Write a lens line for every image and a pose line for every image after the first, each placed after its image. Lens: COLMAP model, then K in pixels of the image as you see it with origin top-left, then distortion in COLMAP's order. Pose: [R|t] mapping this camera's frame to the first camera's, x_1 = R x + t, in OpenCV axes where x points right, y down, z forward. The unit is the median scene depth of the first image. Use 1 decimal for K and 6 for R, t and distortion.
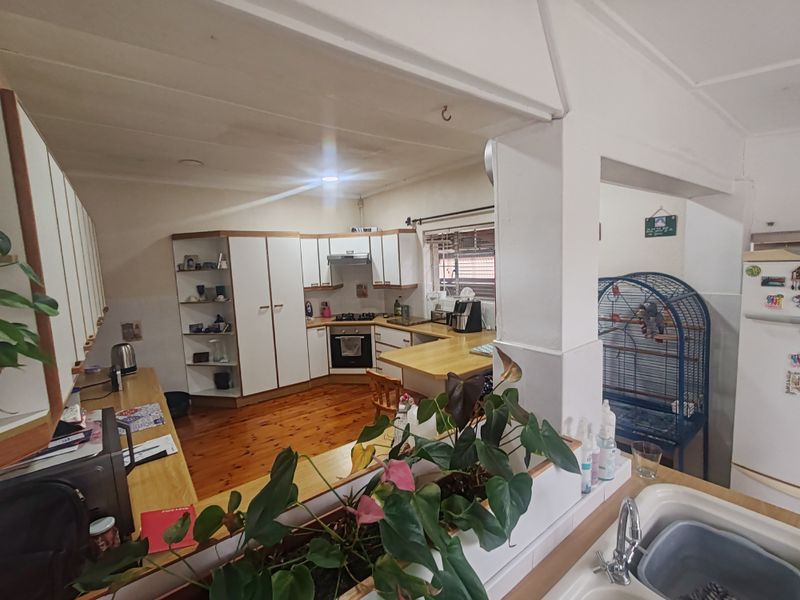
lens RADIAL K [[361.4, 0, 400.0], [0, 361.4, 300.0], [0, 0, 1]] dist [-0.001168, 0.000706]
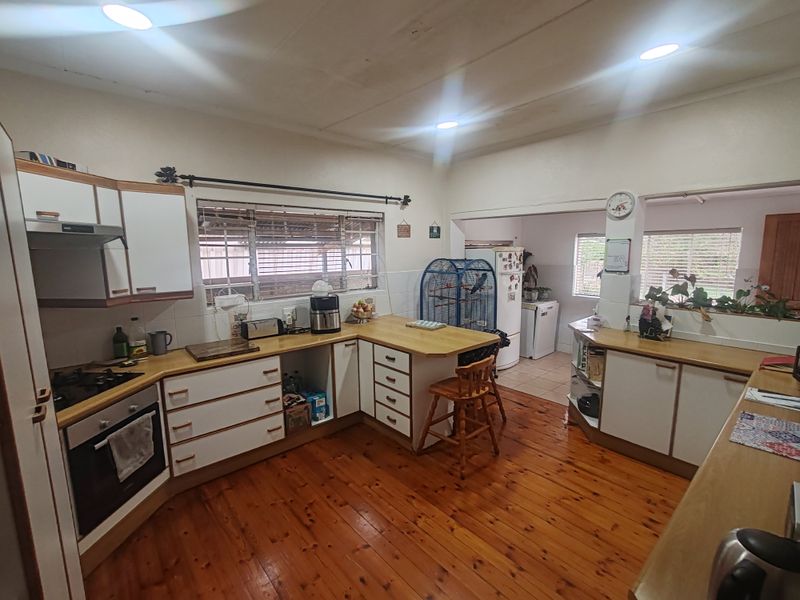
lens RADIAL K [[361.4, 0, 400.0], [0, 361.4, 300.0], [0, 0, 1]] dist [-0.001168, 0.000706]
pose [[-0.063149, -0.096558, 0.993322, -0.991674], [0.120394, 0.987303, 0.103626, -0.080563], [-0.990716, 0.126134, -0.050722, 1.258780]]
